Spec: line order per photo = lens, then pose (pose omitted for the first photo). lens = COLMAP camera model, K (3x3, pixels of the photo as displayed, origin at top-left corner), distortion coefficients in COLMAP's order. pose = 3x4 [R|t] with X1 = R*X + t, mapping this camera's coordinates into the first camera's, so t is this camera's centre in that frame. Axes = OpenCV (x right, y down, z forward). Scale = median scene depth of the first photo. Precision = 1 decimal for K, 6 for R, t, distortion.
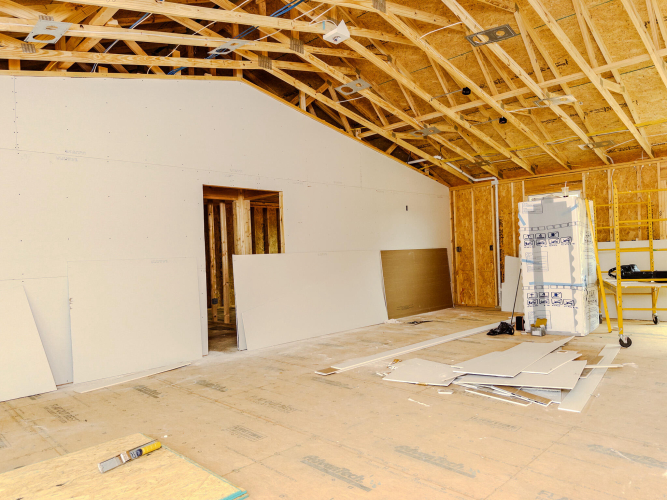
lens RADIAL K [[468.5, 0, 334.9], [0, 468.5, 250.8], [0, 0, 1]] dist [0.047603, -0.010836]
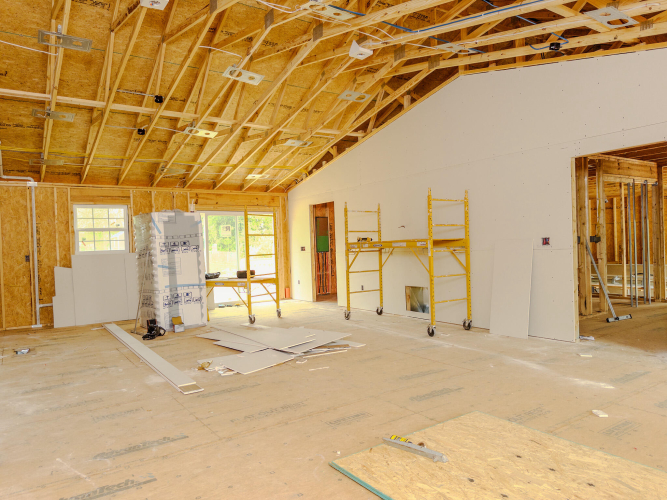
lens RADIAL K [[468.5, 0, 333.1], [0, 468.5, 251.1], [0, 0, 1]] dist [0.047603, -0.010836]
pose [[0.196581, 0.017142, 0.980338, -0.613701], [0.026274, 0.999396, -0.022744, 0.021881], [-0.980135, 0.030228, 0.196012, 0.417720]]
